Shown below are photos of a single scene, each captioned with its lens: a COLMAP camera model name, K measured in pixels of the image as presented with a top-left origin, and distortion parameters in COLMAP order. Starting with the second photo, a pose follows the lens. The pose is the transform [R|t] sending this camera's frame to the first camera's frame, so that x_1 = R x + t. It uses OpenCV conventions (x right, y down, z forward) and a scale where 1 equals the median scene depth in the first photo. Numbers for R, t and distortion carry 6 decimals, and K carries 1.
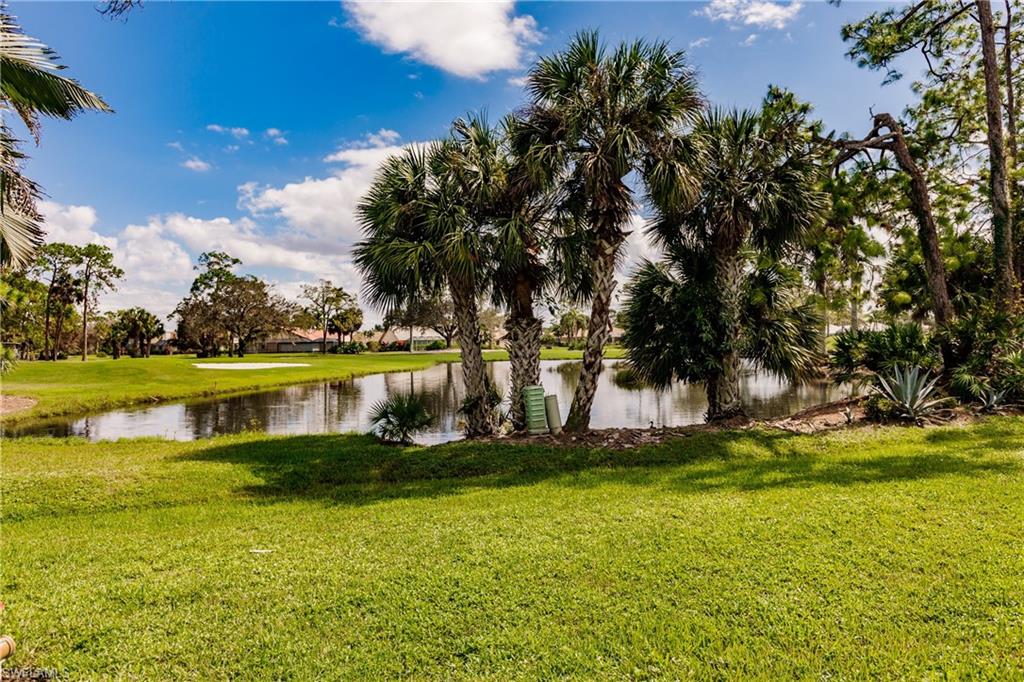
lens RADIAL K [[637.4, 0, 512.5], [0, 637.4, 338.5], [0, 0, 1]] dist [-0.000241, 0.001624]
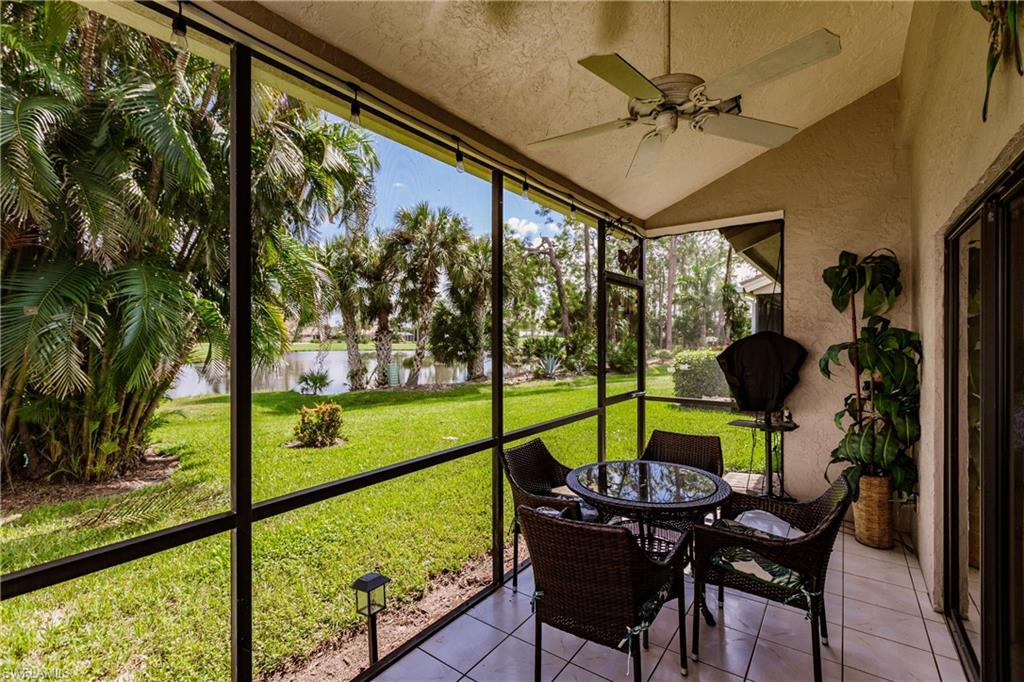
lens RADIAL K [[452.8, 0, 509.9], [0, 452.8, 345.7], [0, 0, 1]] dist [0.005946, -0.001286]
pose [[0.905147, 0.014345, 0.424857, -0.210535], [-0.023137, 0.999611, 0.015542, -0.013622], [-0.424469, -0.023898, 0.905127, -0.419836]]
